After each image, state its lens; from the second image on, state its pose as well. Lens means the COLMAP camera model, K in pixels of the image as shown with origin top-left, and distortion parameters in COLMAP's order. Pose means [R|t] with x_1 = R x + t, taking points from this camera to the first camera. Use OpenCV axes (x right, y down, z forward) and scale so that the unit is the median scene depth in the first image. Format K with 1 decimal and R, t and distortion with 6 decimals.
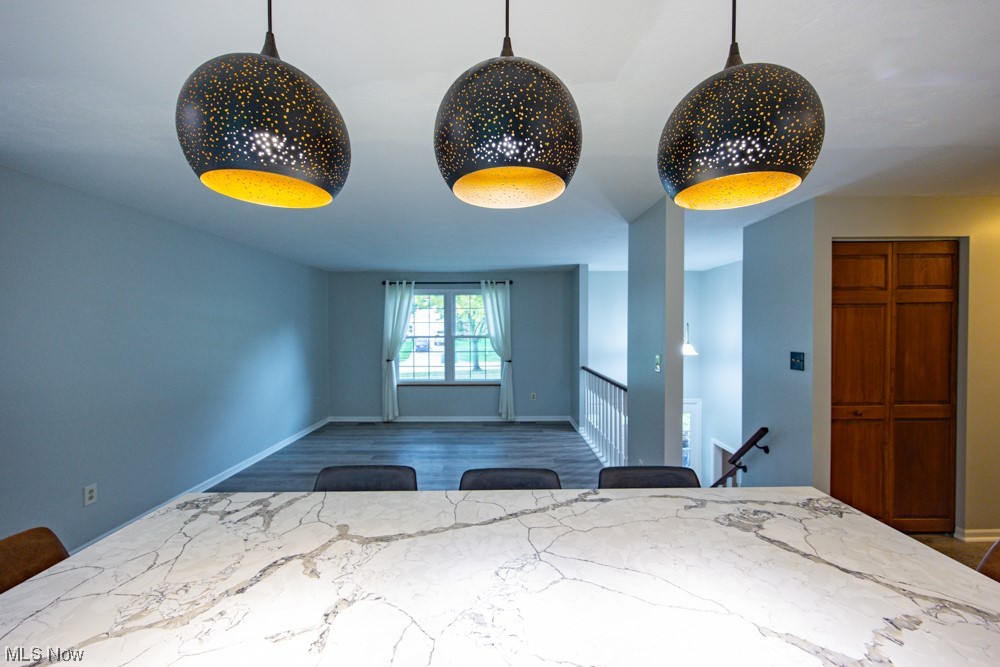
lens RADIAL K [[402.1, 0, 503.9], [0, 402.1, 333.9], [0, 0, 1]] dist [-0.000152, 0.000199]
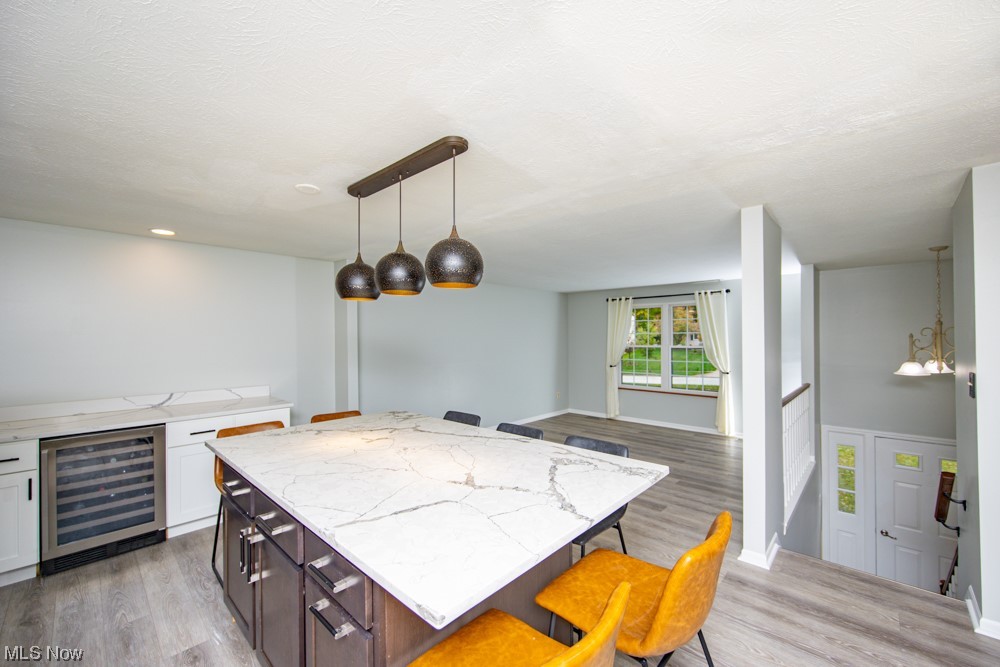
lens RADIAL K [[399.1, 0, 500.0], [0, 399.1, 333.5], [0, 0, 1]] dist [-0.001493, -0.000094]
pose [[0.725706, -0.004992, -0.687987, 1.327818], [-0.011969, 0.999731, -0.019880, -0.007853], [0.687901, 0.022662, 0.725451, -0.303033]]
